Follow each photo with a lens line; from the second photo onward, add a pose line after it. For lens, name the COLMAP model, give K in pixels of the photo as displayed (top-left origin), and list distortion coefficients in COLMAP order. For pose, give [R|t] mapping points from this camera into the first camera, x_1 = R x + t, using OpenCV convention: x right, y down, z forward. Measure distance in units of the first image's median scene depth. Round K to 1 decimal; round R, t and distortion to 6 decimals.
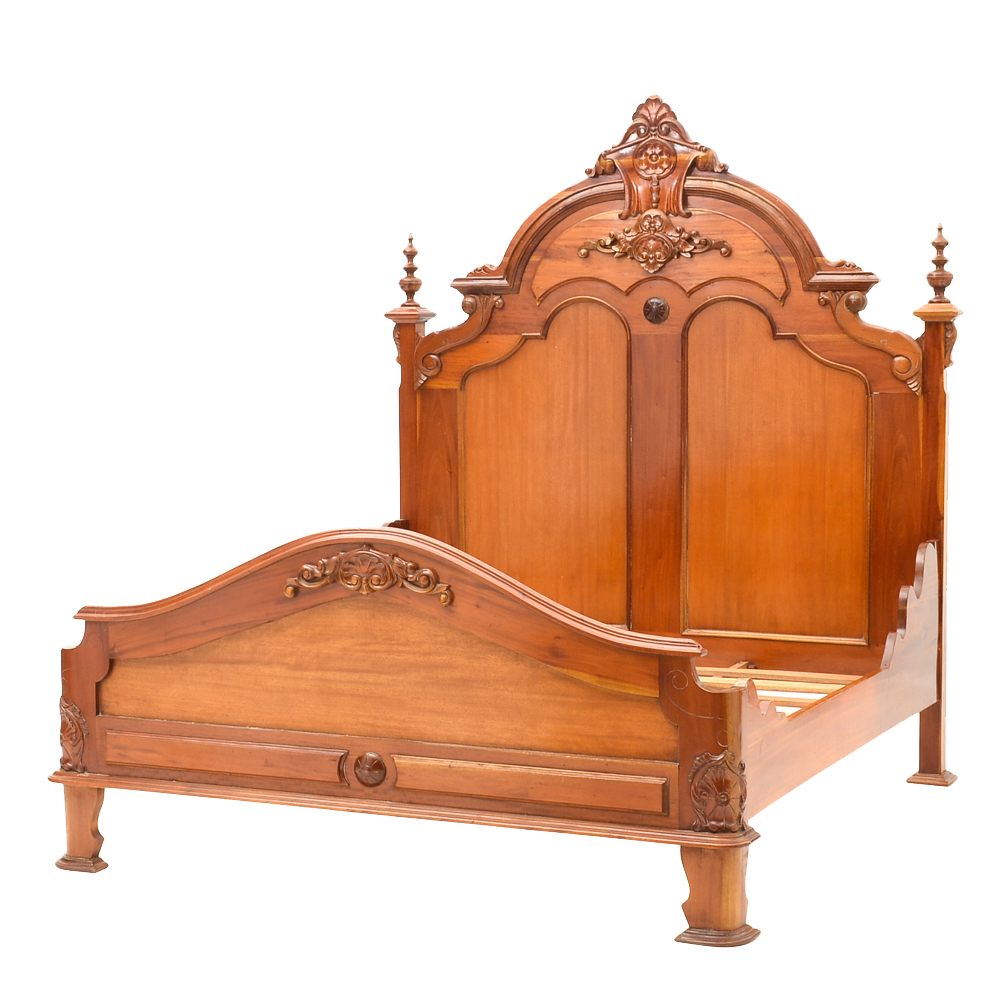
lens RADIAL K [[2268.9, 0, 491.8], [0, 2268.9, 510.5], [0, 0, 1]] dist [0.027993, 0.000000]
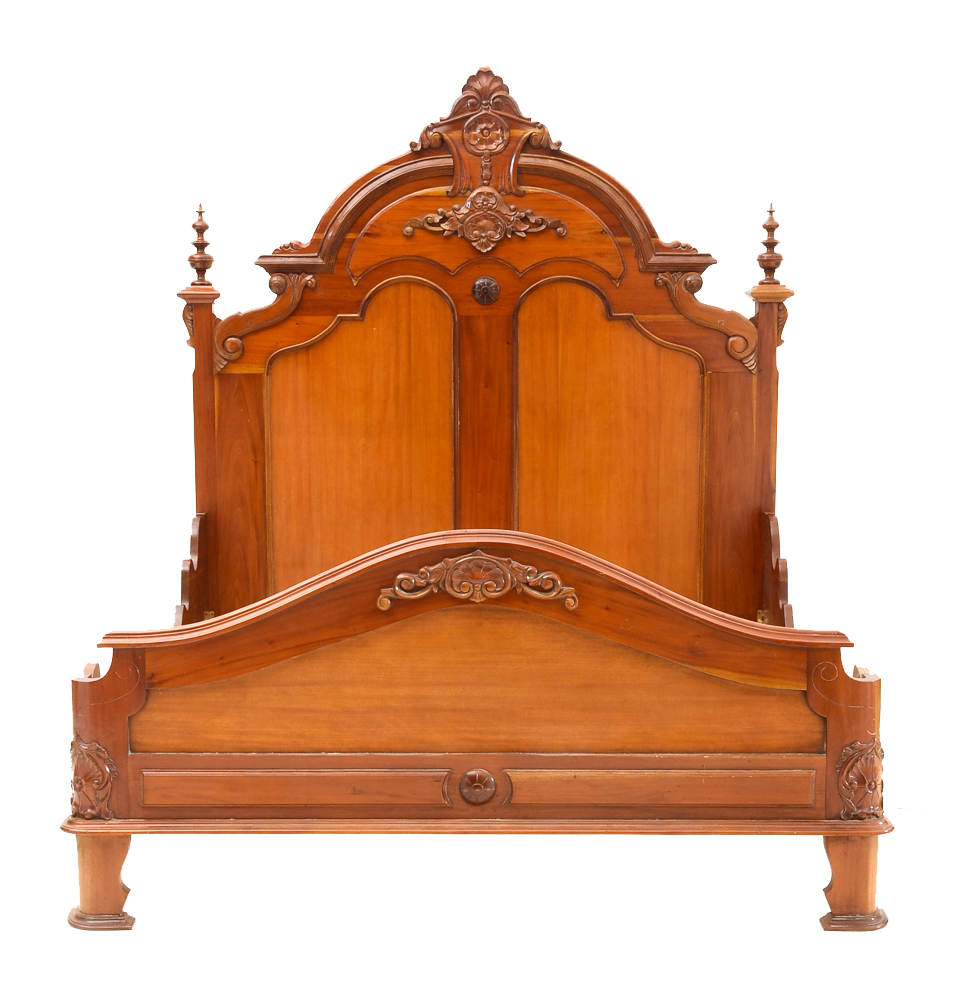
lens RADIAL K [[2075.0, 0, 458.7], [0, 2075.0, 626.2], [0, 0, 1]] dist [0.063272, 0.000000]
pose [[0.913242, -0.064483, 0.402282, -0.326110], [0.033168, 0.995885, 0.084335, -0.020501], [-0.406065, -0.063675, 0.911623, 0.180011]]
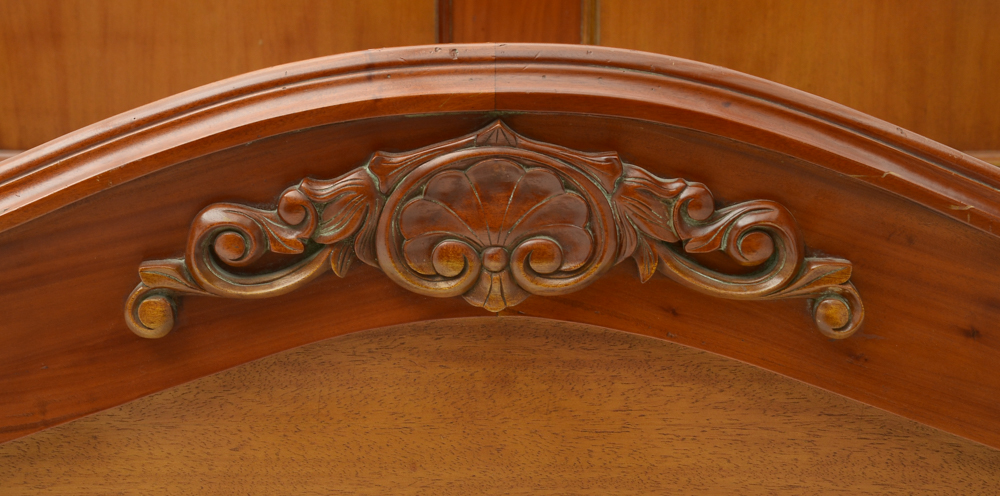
lens RADIAL K [[2869.8, 0, 489.2], [0, 2869.8, 254.8], [0, 0, 1]] dist [0.694916, 0.000000]
pose [[0.913325, -0.096585, 0.395612, -0.147663], [0.029458, 0.984592, 0.172371, -0.020357], [-0.406165, -0.145777, 0.902097, 0.567704]]
